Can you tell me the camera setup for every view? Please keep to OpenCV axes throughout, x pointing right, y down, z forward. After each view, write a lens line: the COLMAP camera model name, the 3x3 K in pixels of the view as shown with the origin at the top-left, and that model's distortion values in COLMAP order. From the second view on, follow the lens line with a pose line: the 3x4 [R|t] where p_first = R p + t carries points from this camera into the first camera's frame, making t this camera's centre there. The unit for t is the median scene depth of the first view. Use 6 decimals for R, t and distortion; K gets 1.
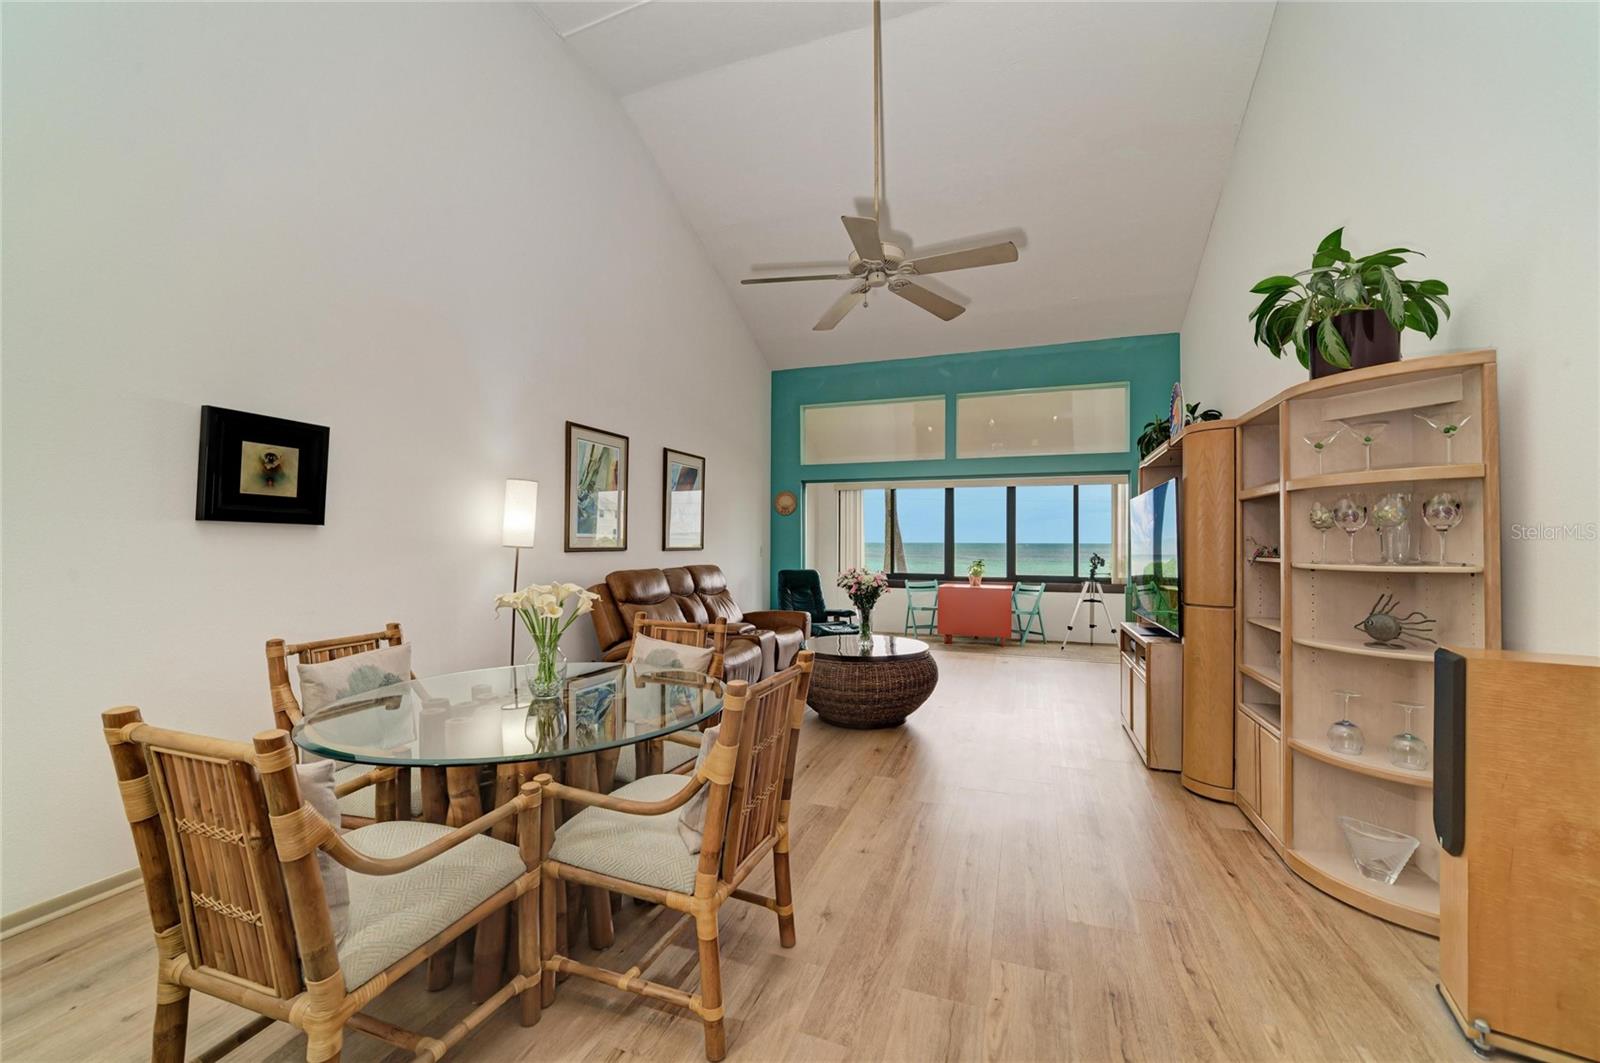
lens RADIAL K [[609.4, 0, 799.2], [0, 609.4, 541.8], [0, 0, 1]] dist [-0.012955, 0.000310]
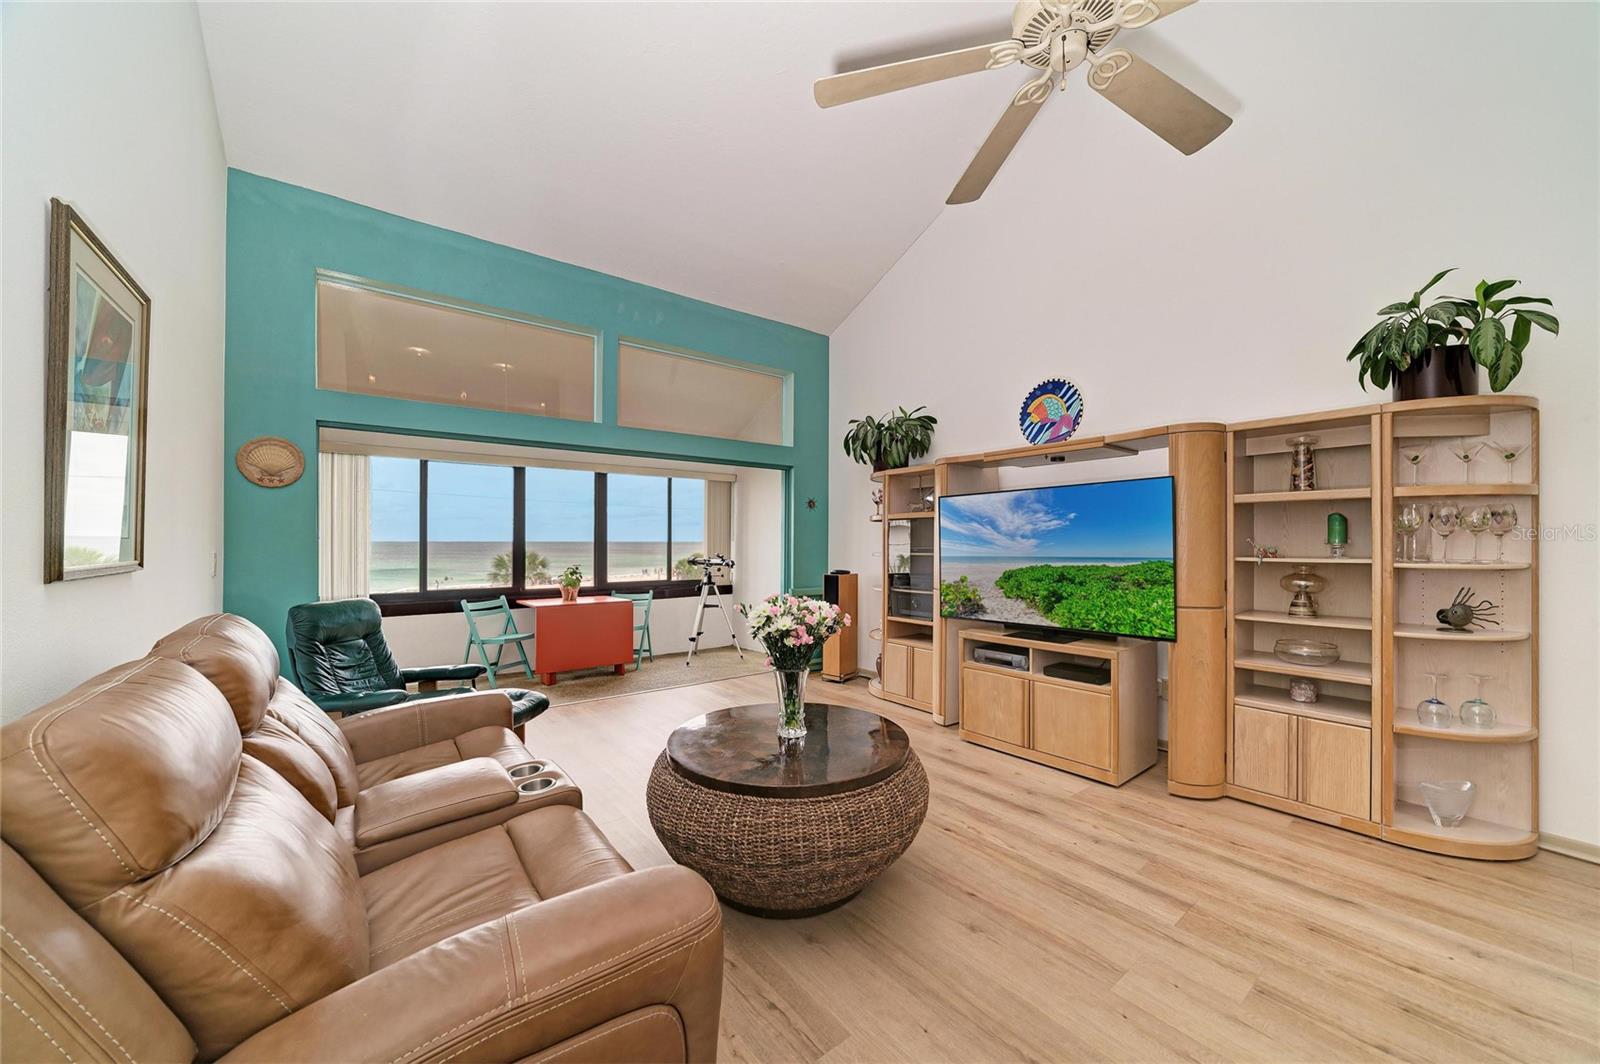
lens RADIAL K [[583.3, 0, 805.2], [0, 583.3, 538.6], [0, 0, 1]] dist [-0.014731, 0.000556]
pose [[0.525013, 0.001261, 0.851093, -0.263704], [0.001231, 0.999997, -0.002241, -0.002914], [-0.851093, 0.002224, 0.525010, 0.581754]]
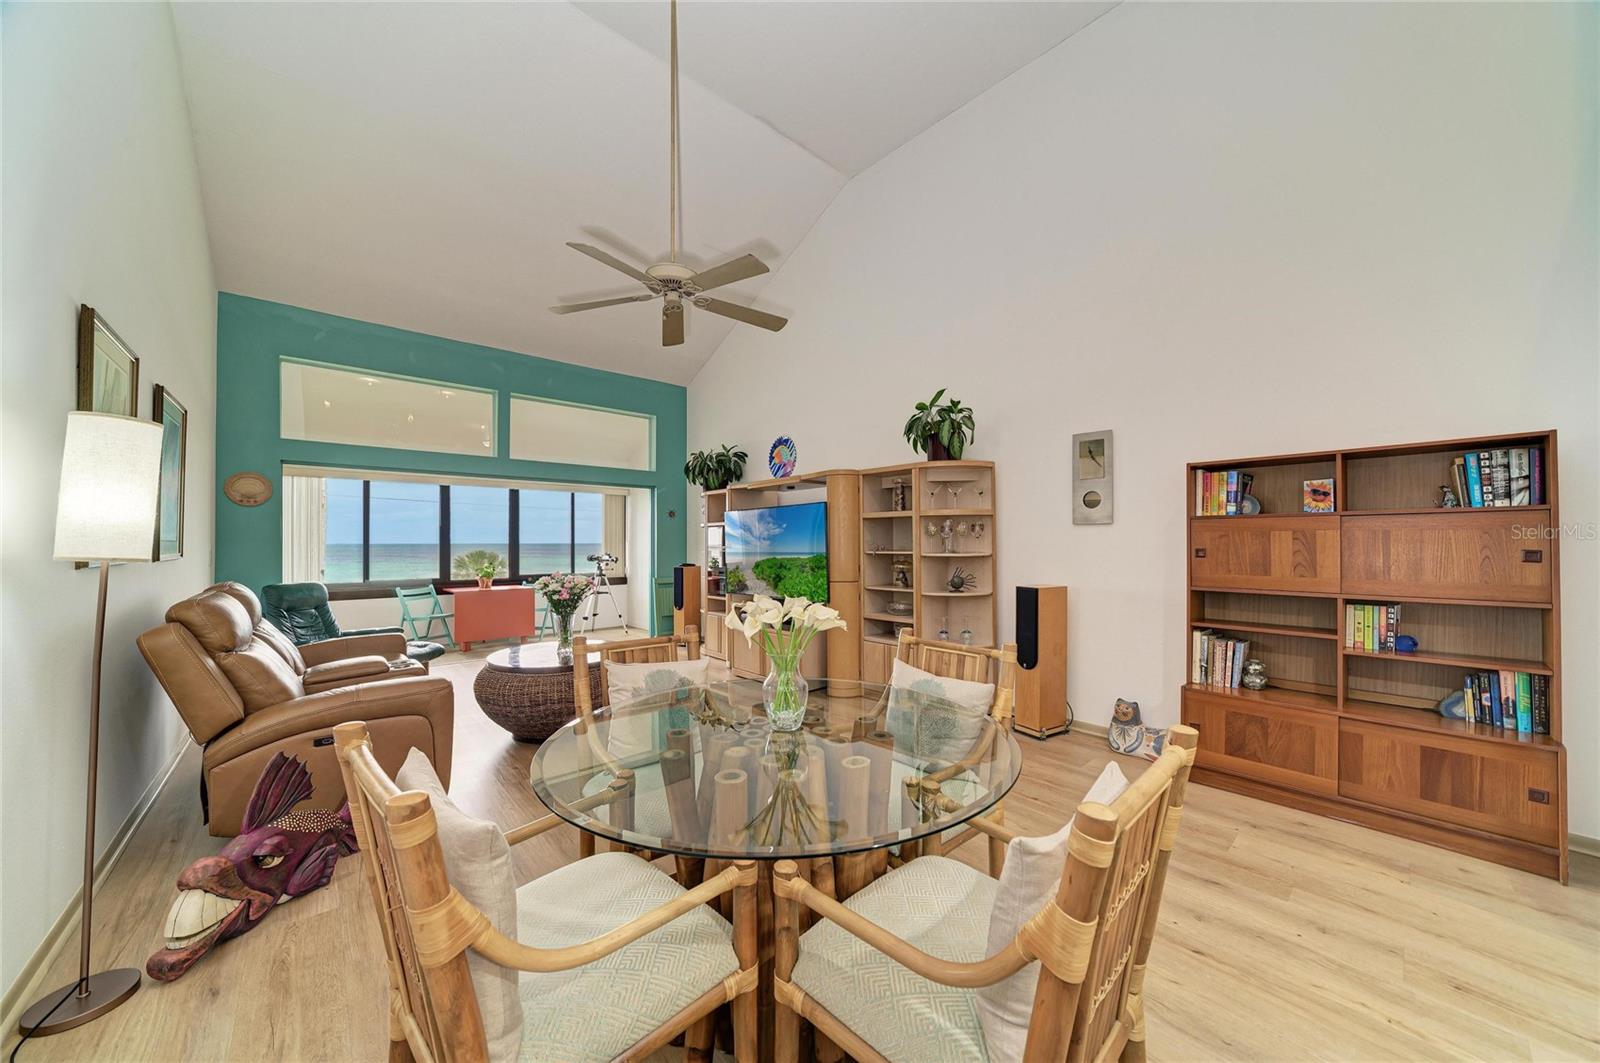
lens RADIAL K [[559.2, 0, 803.6], [0, 559.2, 538.1], [0, 0, 1]] dist [-0.016241, 0.000867]
pose [[0.472052, 0.002927, 0.881566, -0.394206], [0.003403, 0.999981, -0.005142, -0.002566], [-0.881564, 0.005427, 0.472033, 0.203908]]
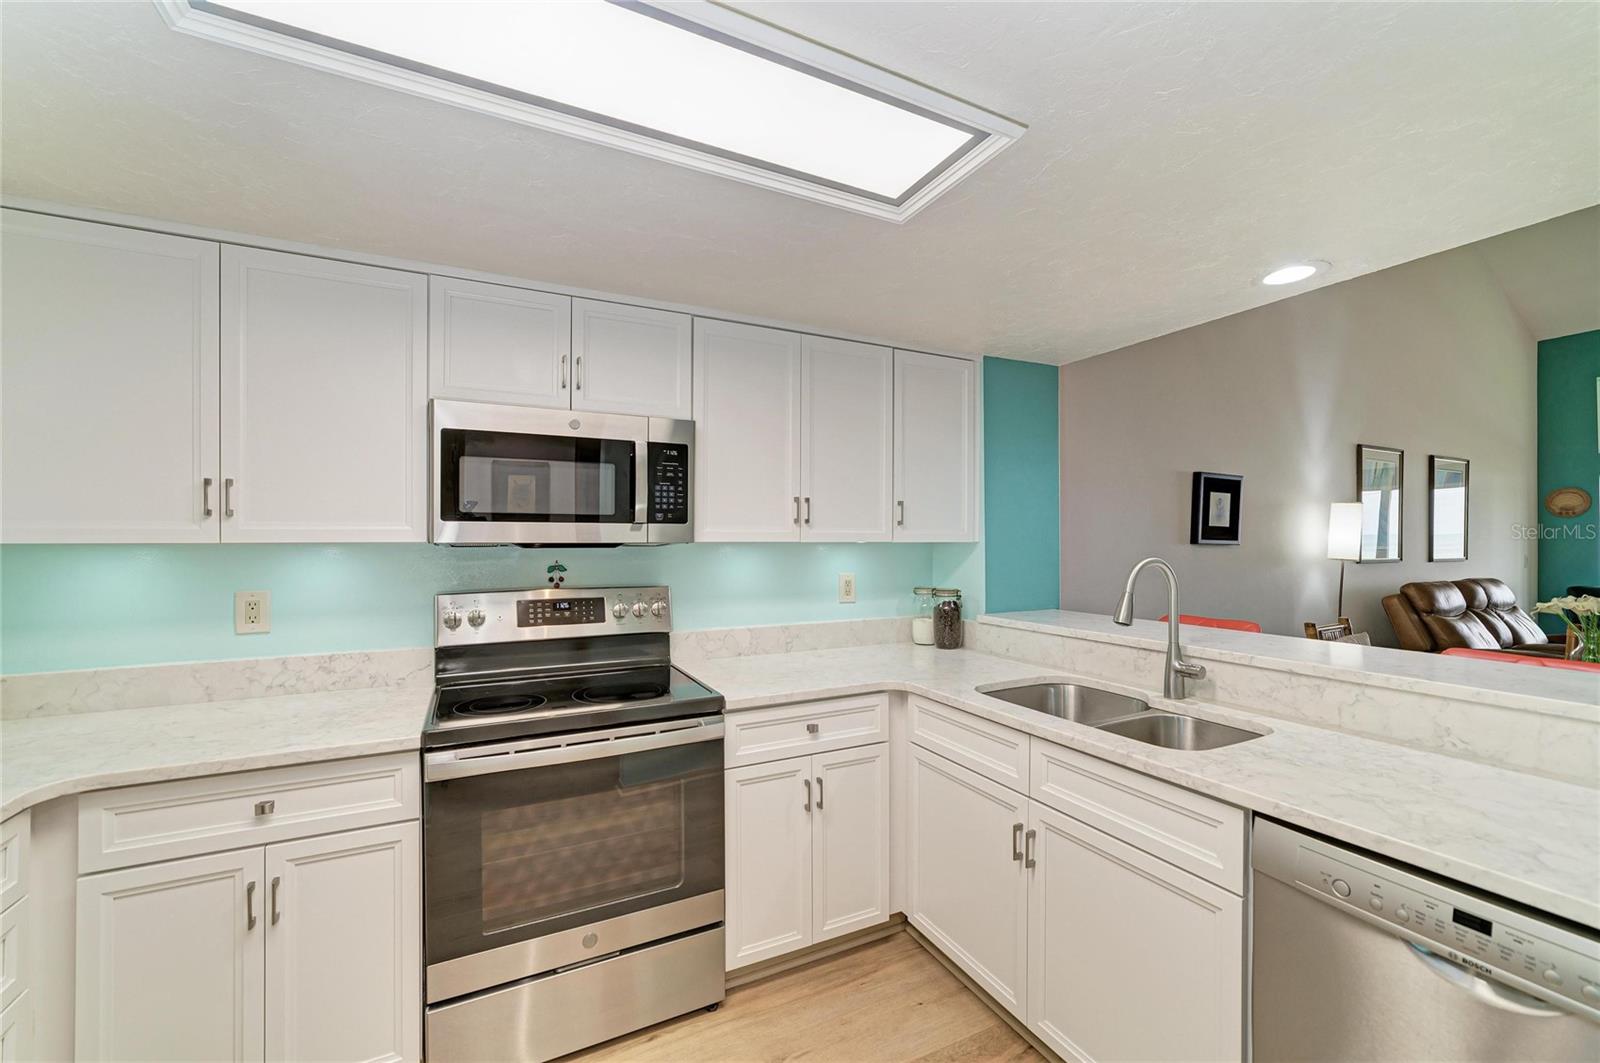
lens RADIAL K [[661.0, 0, 829.9], [0, 661.0, 540.7], [0, 0, 1]] dist [-0.015163, 0.004387]
pose [[0.739727, -0.006162, -0.672879, -0.229755], [0.002017, 0.999974, -0.006940, -0.014681], [0.672905, 0.003777, 0.739720, -0.403088]]
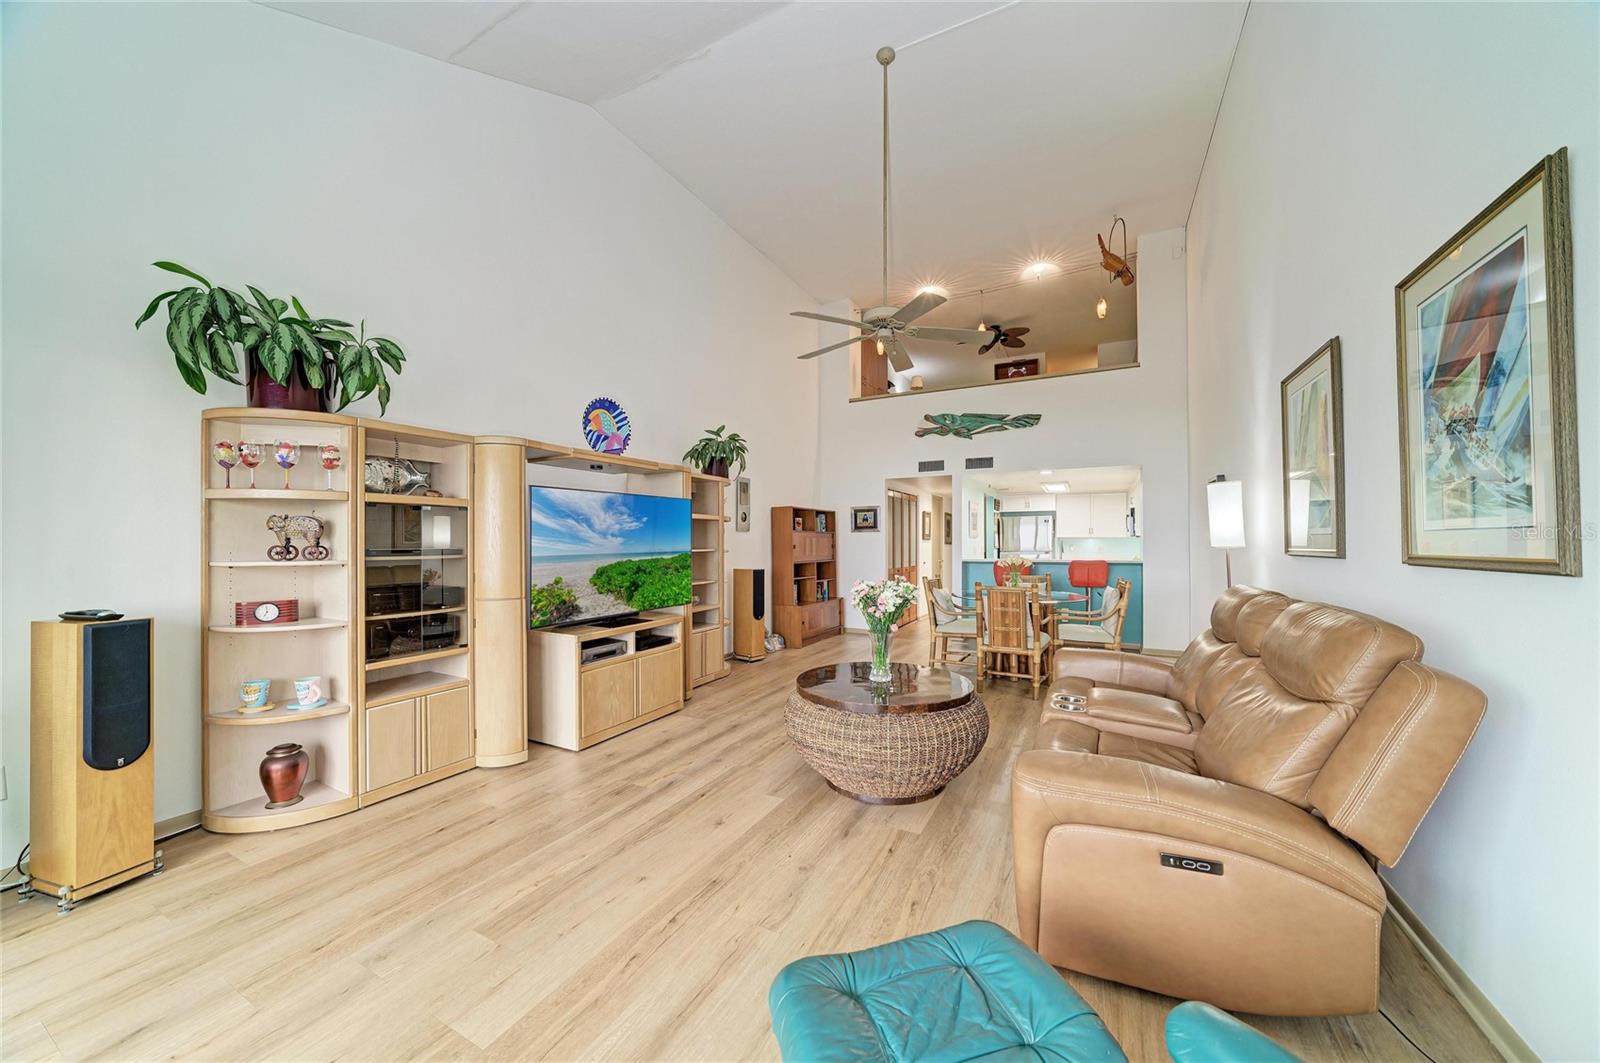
lens RADIAL K [[559.2, 0, 808.0], [0, 559.2, 538.0], [0, 0, 1]] dist [-0.016241, 0.000867]
pose [[-0.991918, -0.001255, 0.126873, 0.091541], [-0.002364, 0.999960, -0.008593, 0.002165], [-0.126857, -0.008823, -0.991882, 1.367305]]
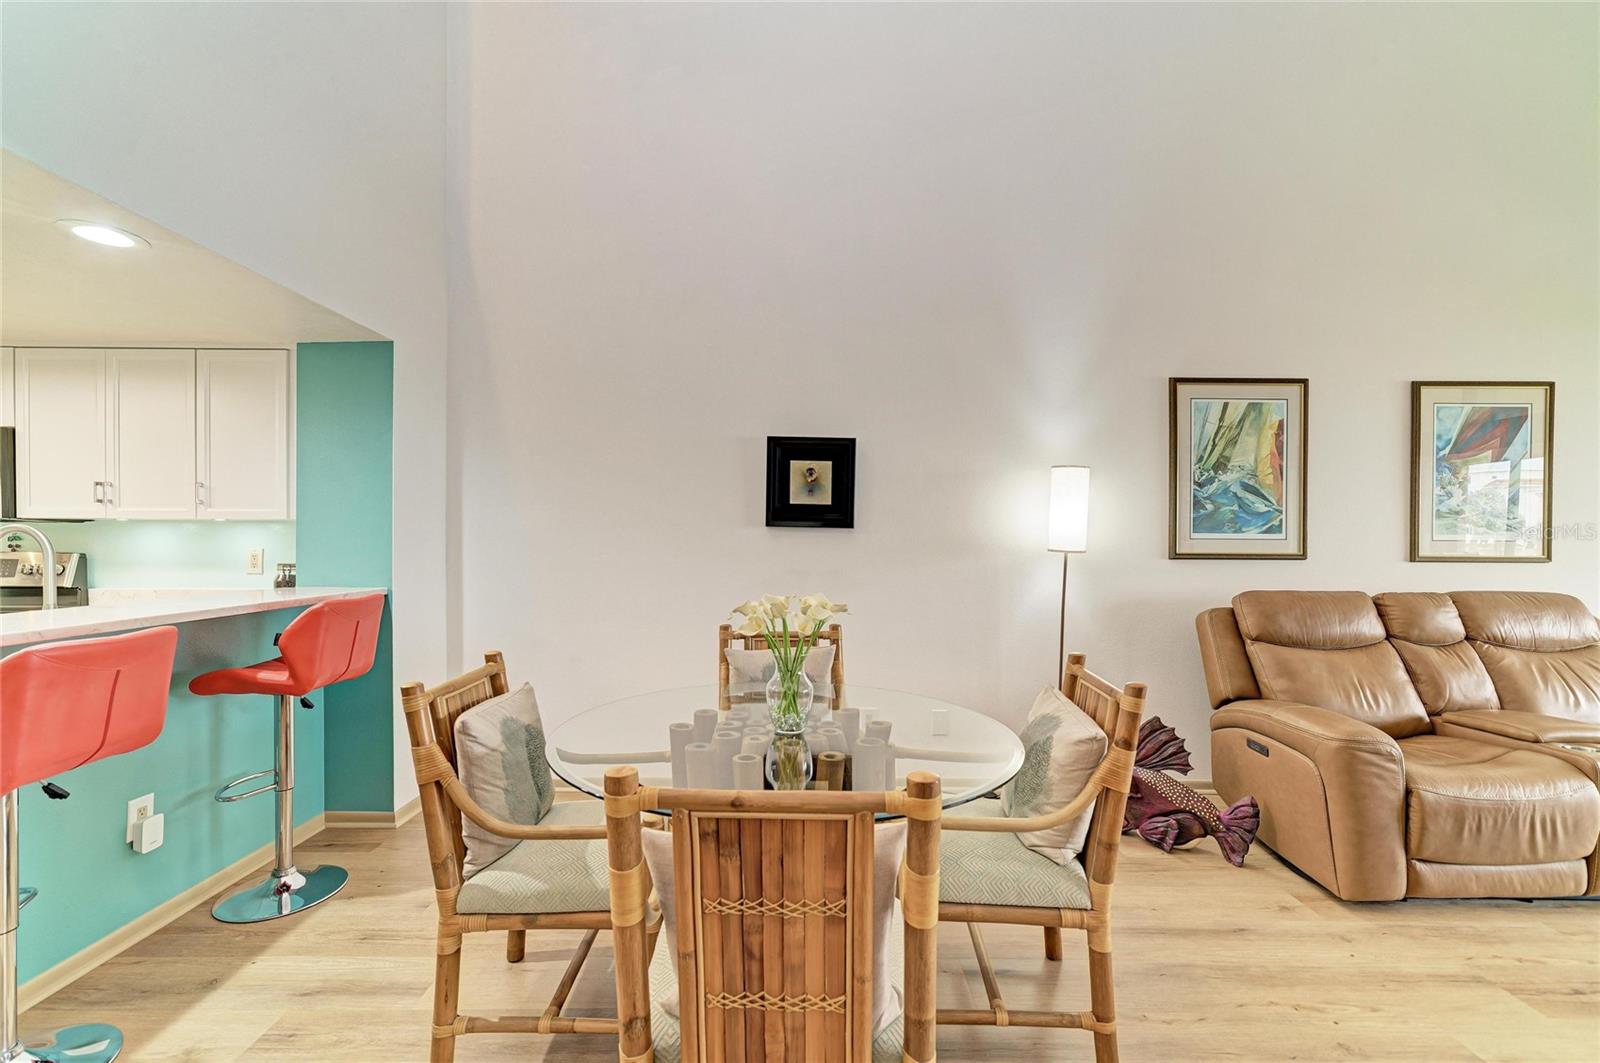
lens RADIAL K [[661.0, 0, 795.5], [0, 661.0, 535.4], [0, 0, 1]] dist [-0.015163, 0.004387]
pose [[0.344971, -0.004438, -0.938603, 0.153609], [-0.005642, 0.999961, -0.006802, -0.002720], [0.938596, 0.007642, 0.344933, 0.245939]]
